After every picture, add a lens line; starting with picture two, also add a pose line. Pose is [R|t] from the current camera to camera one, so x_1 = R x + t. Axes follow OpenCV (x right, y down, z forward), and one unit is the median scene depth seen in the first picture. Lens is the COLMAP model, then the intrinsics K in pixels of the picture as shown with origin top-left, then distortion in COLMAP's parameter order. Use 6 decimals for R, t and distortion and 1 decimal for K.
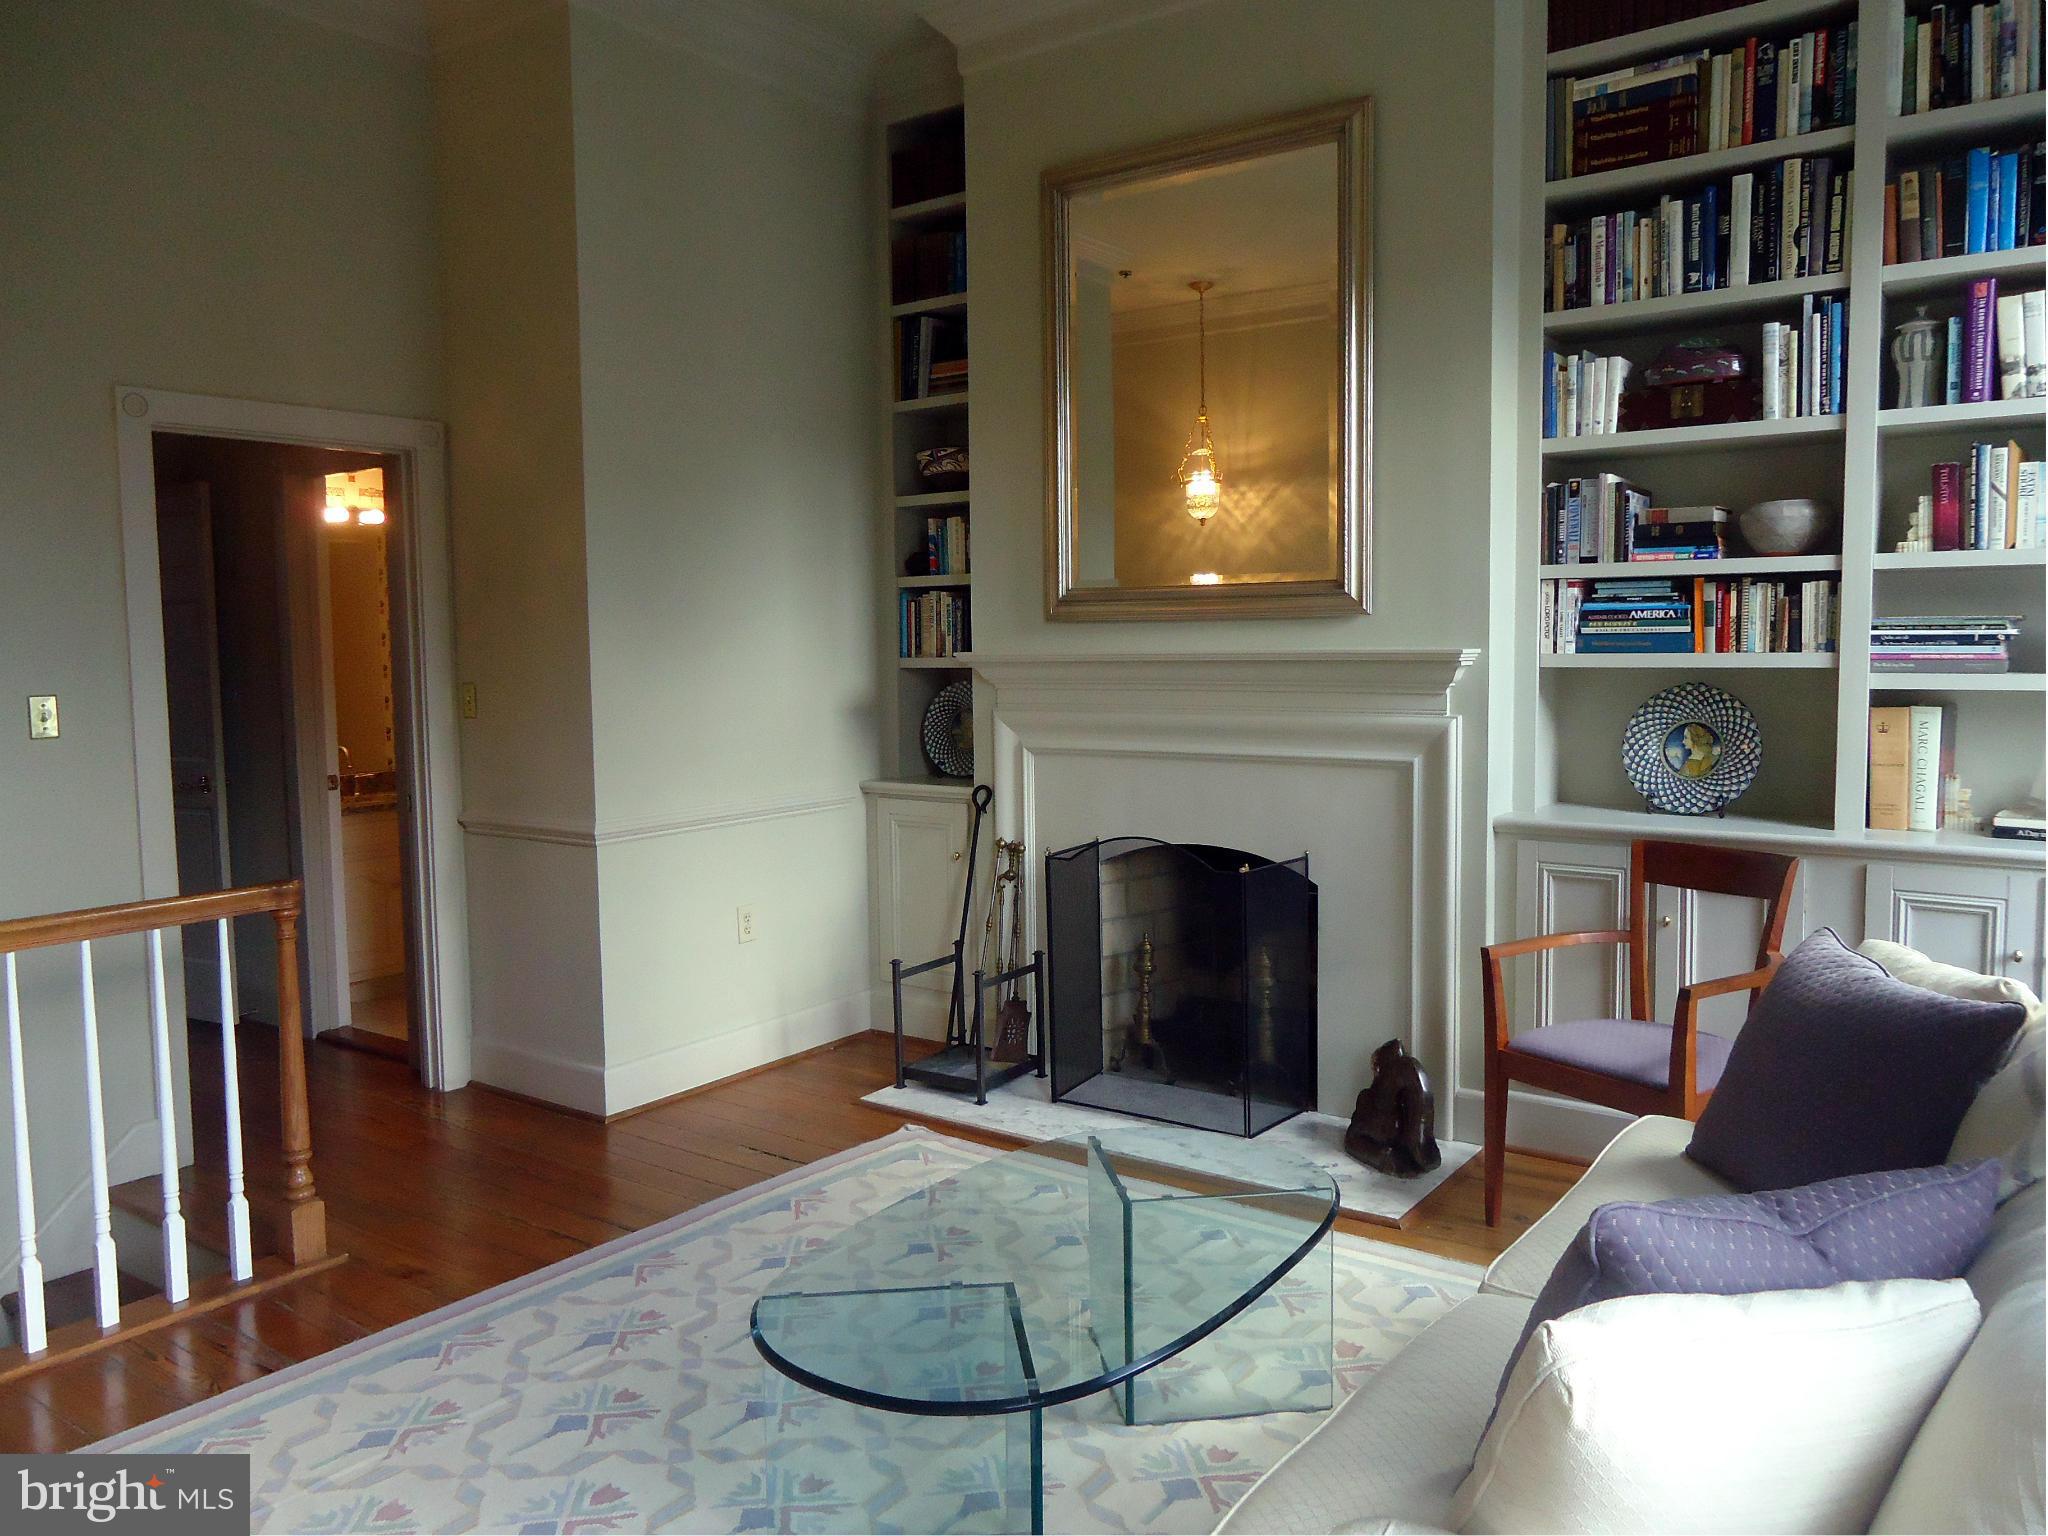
lens RADIAL K [[1506.7, 0, 1024.7], [0, 1506.7, 750.8], [0, 0, 1]] dist [-0.000151, 0.007700]
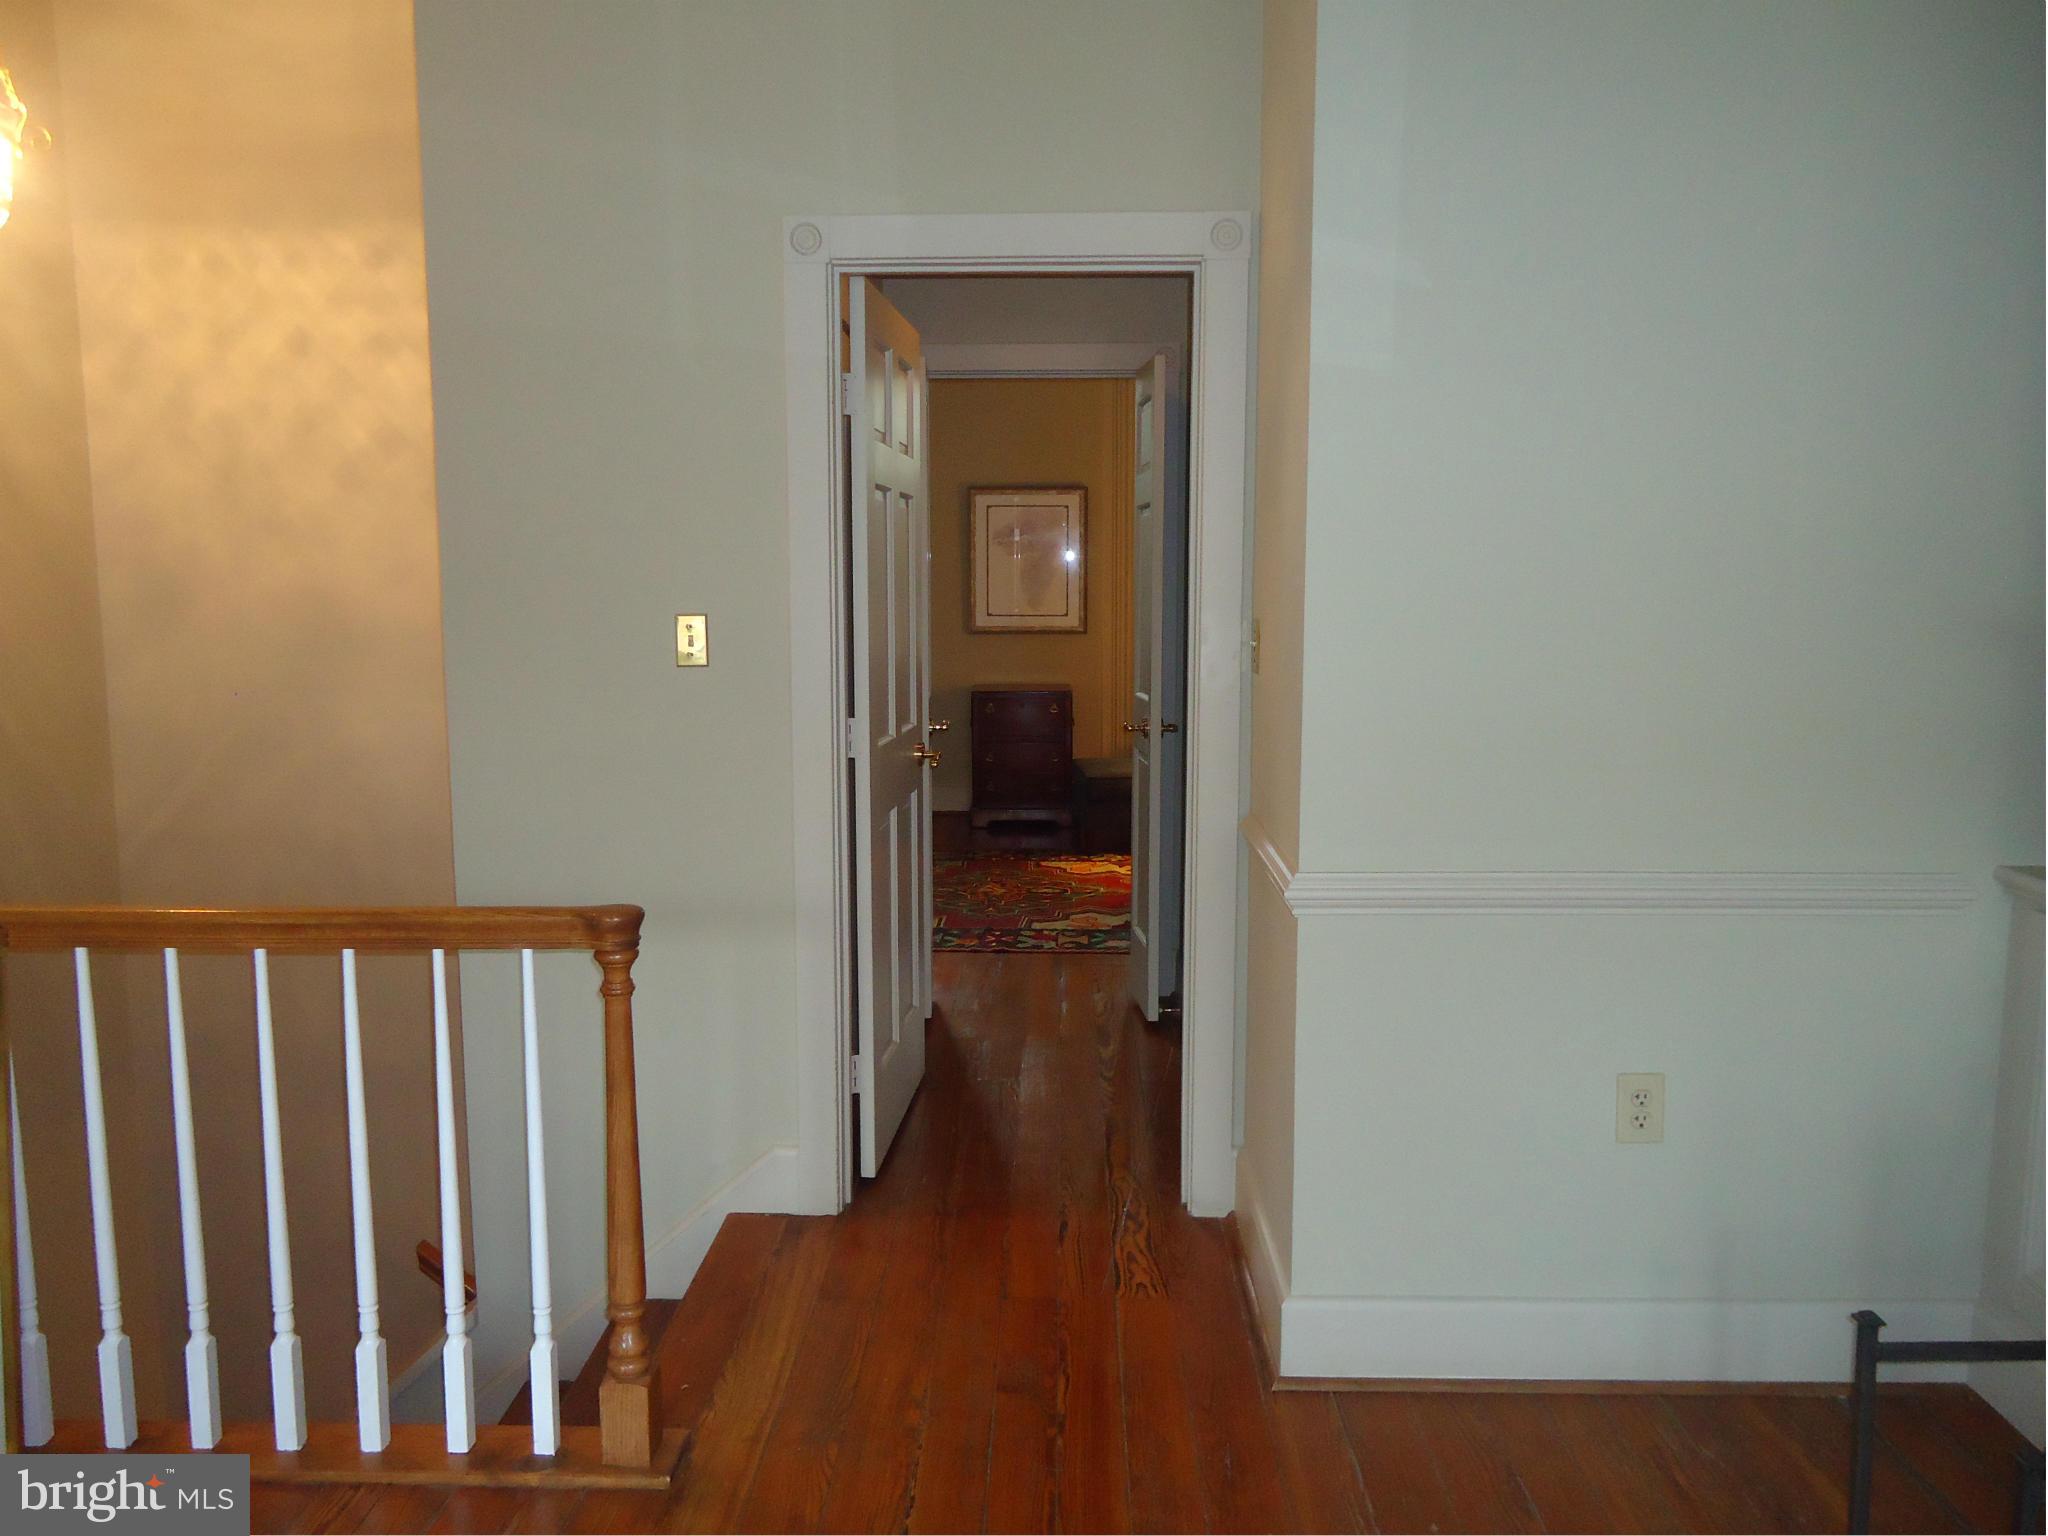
lens RADIAL K [[1506.7, 0, 1024.7], [0, 1506.7, 750.8], [0, 0, 1]] dist [-0.000151, 0.007700]
pose [[0.574068, 0.124890, -0.809227, 0.127594], [-0.070513, 0.992168, 0.103101, -0.060028], [0.815766, -0.002126, 0.578379, 0.670777]]
